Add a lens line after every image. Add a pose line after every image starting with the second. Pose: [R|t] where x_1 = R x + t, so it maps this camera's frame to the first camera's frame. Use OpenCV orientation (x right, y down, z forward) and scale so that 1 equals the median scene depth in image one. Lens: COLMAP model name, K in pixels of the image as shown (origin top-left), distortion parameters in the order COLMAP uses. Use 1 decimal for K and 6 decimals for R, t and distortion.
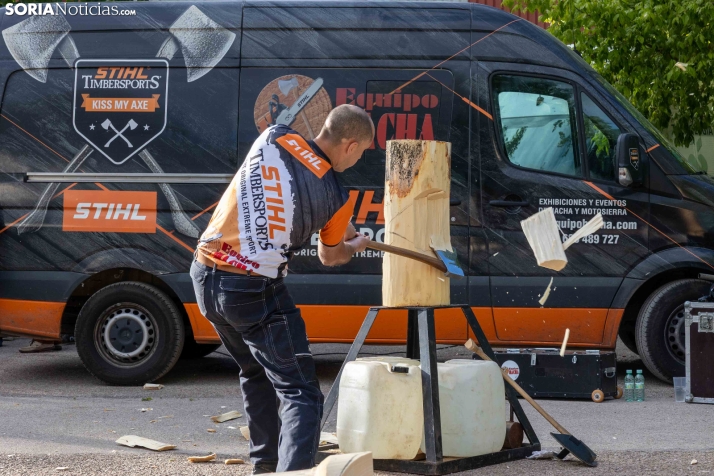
lens RADIAL K [[1359.8, 0, 382.3], [0, 1359.8, 254.5], [0, 0, 1]] dist [0.045383, 0.000000]
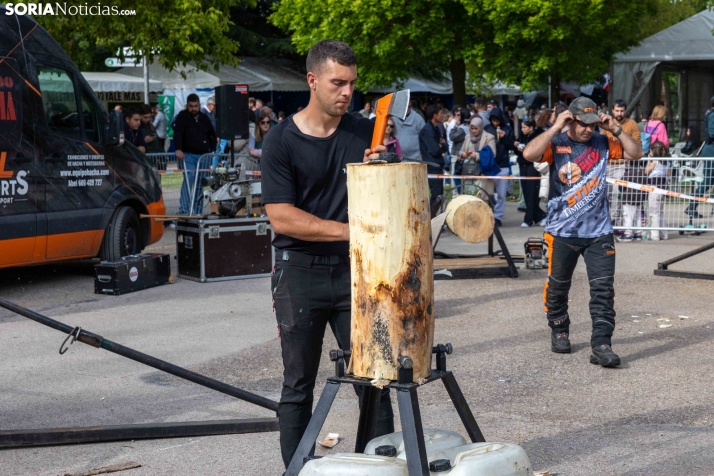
lens RADIAL K [[1359.8, 0, 357.5], [0, 1359.8, 237.7], [0, 0, 1]] dist [0.045383, 0.000000]
pose [[0.374423, -0.080531, 0.923754, -1.078968], [0.017727, 0.996661, 0.079701, -0.063241], [-0.927089, -0.013466, 0.374601, 0.196954]]
